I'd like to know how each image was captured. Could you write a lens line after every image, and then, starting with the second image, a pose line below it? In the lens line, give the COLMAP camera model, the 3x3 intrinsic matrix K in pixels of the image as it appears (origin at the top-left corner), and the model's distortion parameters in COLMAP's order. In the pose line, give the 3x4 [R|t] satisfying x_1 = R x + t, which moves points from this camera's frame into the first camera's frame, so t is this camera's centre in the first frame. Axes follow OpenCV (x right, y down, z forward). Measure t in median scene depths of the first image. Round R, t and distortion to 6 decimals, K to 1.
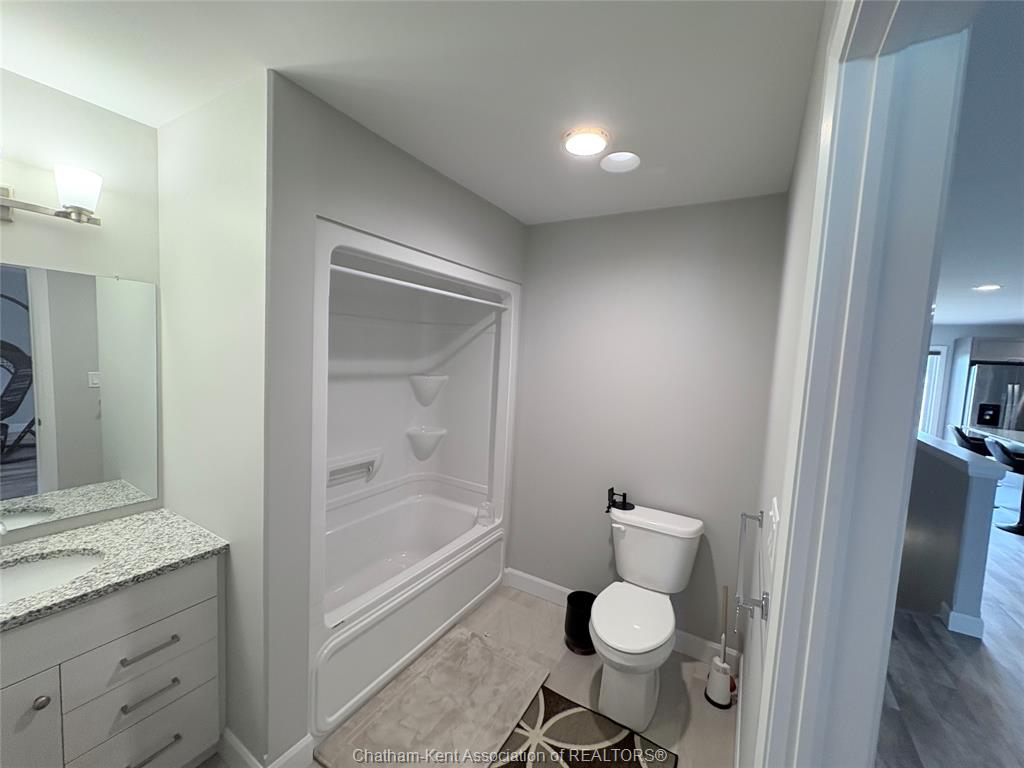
lens RADIAL K [[410.1, 0, 520.9], [0, 410.1, 383.5], [0, 0, 1]] dist [-0.004553, 0.002008]
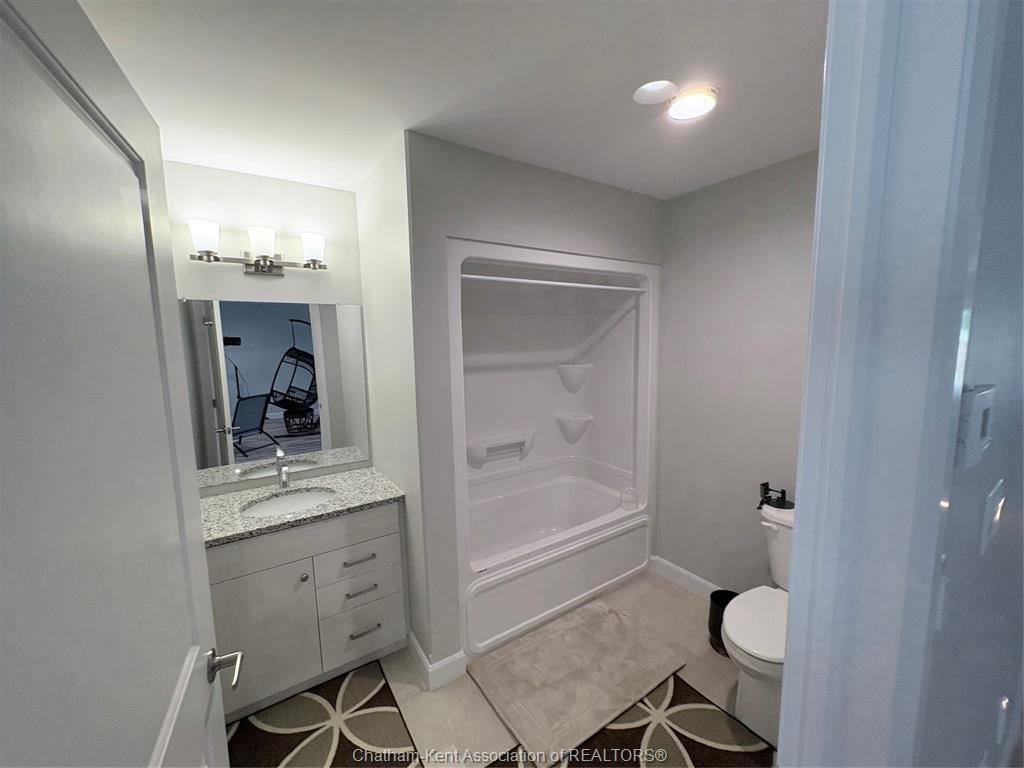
lens RADIAL K [[410.1, 0, 515.6], [0, 410.1, 388.9], [0, 0, 1]] dist [-0.004553, 0.002008]
pose [[0.899301, -0.014681, -0.437084, 0.163739], [0.031290, 0.999035, 0.030824, 0.012341], [0.436210, -0.041396, 0.898892, -0.027073]]
